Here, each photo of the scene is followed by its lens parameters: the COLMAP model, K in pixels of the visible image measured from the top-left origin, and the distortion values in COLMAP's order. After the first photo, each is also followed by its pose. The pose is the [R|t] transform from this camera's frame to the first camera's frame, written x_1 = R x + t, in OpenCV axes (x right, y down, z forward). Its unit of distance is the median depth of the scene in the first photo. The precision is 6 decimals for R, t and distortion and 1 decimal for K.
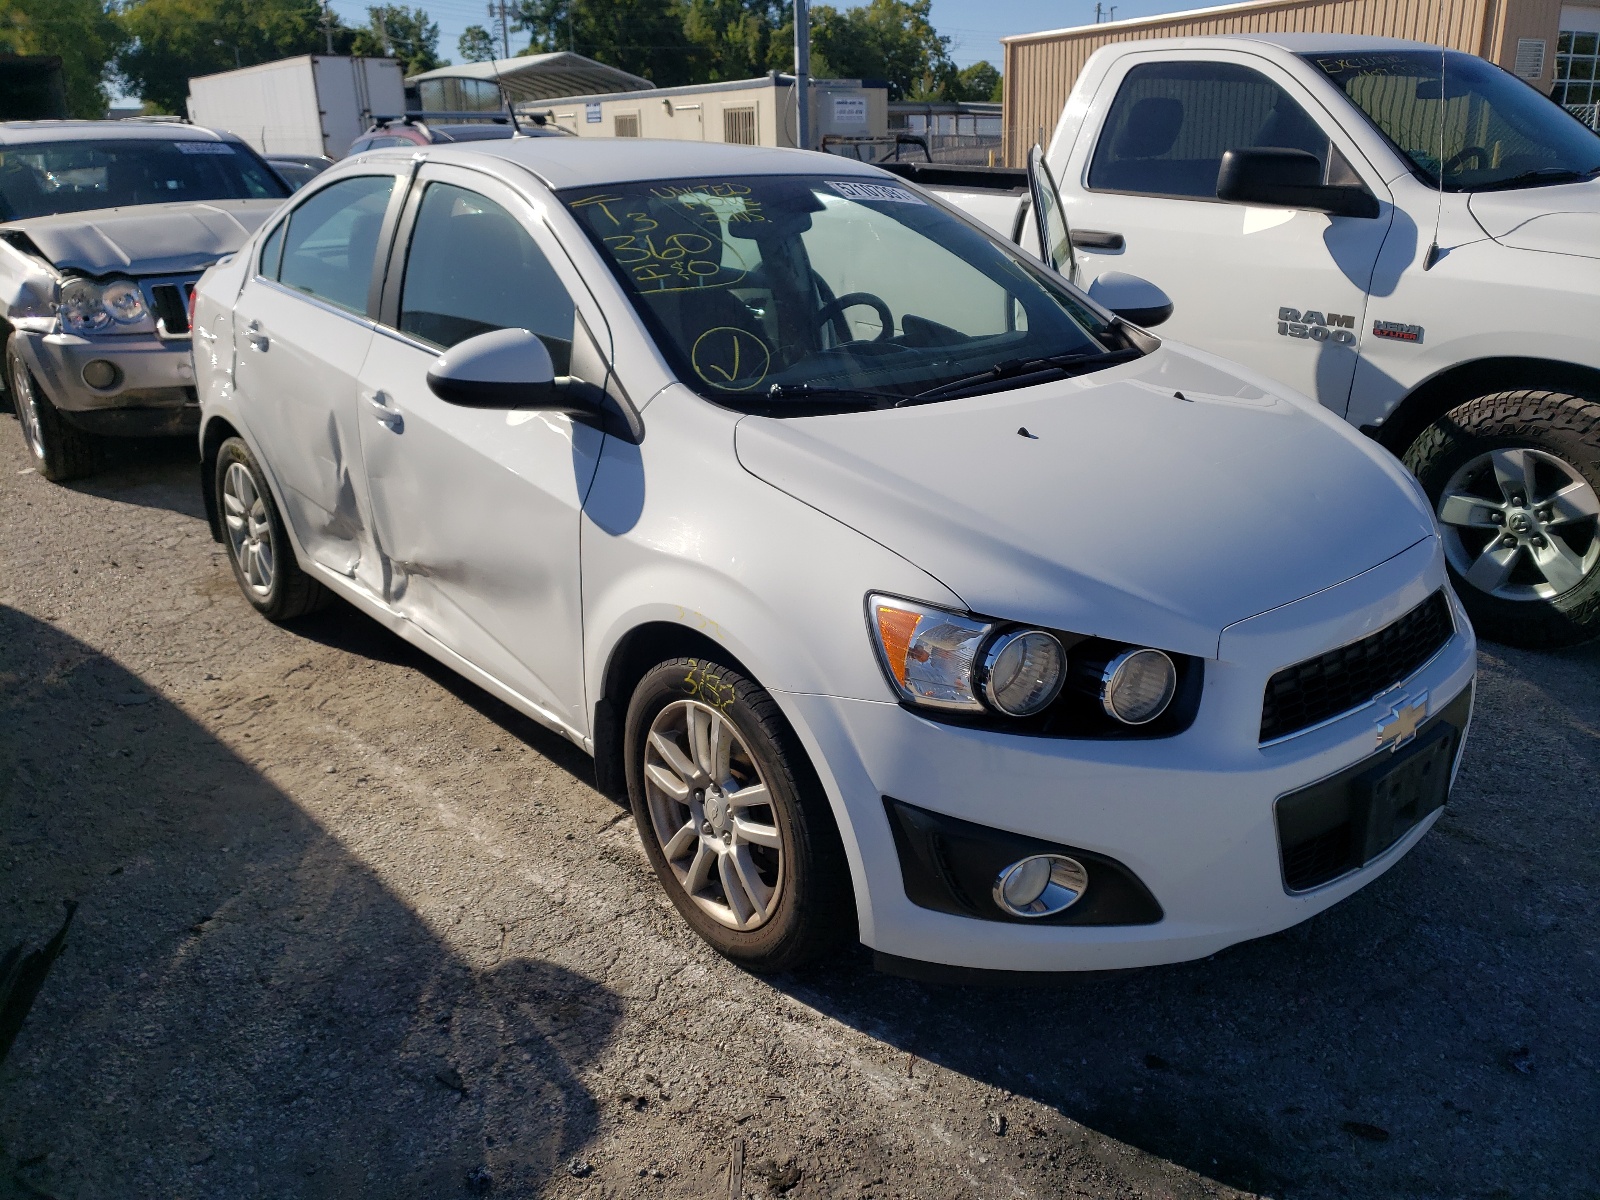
lens RADIAL K [[1209.6, 0, 800.0], [0, 1209.6, 600.0], [0, 0, 1]] dist [-0.063360, 0.123289]
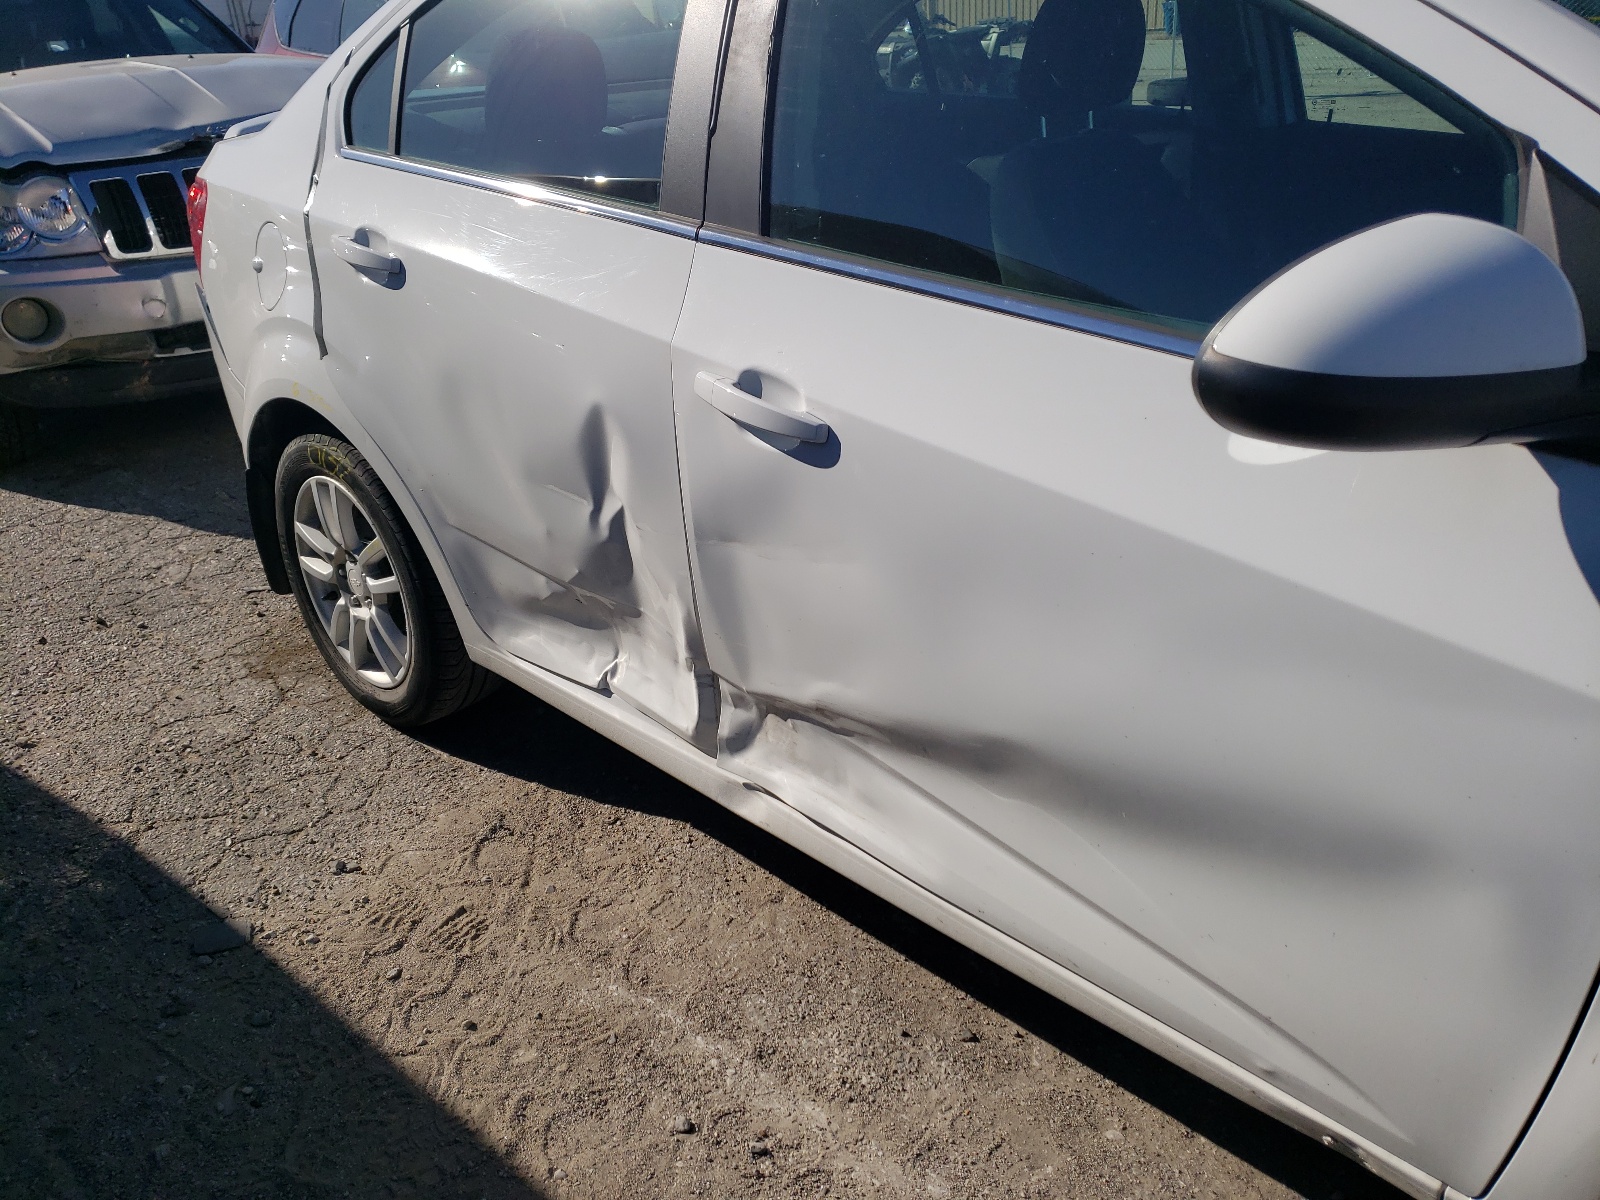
lens RADIAL K [[1259.2, 0, 800.0], [0, 1259.2, 600.0], [0, 0, 1]] dist [0.028163, 0.010085]
pose [[0.997492, -0.062370, 0.033447, -0.255327], [0.059457, 0.994859, 0.081979, -0.088970], [-0.038388, -0.079785, 0.996073, 0.357459]]
